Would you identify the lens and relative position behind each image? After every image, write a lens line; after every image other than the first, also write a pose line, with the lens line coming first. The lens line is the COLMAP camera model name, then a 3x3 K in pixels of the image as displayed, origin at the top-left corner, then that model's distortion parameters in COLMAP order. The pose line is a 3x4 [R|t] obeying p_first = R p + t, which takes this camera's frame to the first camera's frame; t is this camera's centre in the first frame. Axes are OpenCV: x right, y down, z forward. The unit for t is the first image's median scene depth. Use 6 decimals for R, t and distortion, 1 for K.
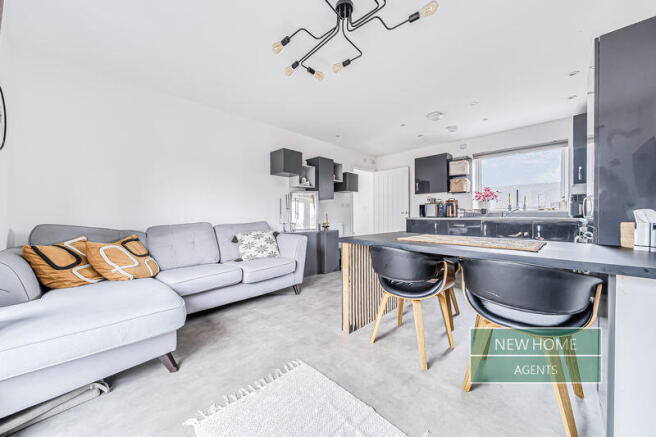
lens RADIAL K [[230.1, 0, 326.6], [0, 230.1, 216.9], [0, 0, 1]] dist [0.011382, -0.000008]
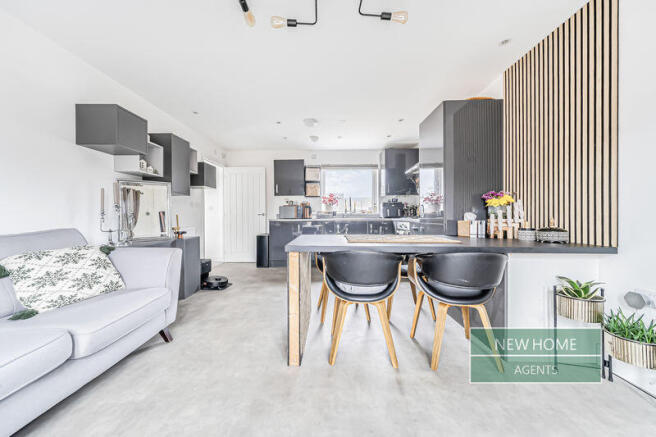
lens RADIAL K [[230.1, 0, 326.6], [0, 230.1, 216.9], [0, 0, 1]] dist [0.011382, -0.000008]
pose [[0.728967, -0.002095, 0.684546, -0.171698], [0.008094, 0.999952, -0.005560, 0.000128], [-0.684501, 0.009594, 0.728949, 0.161818]]
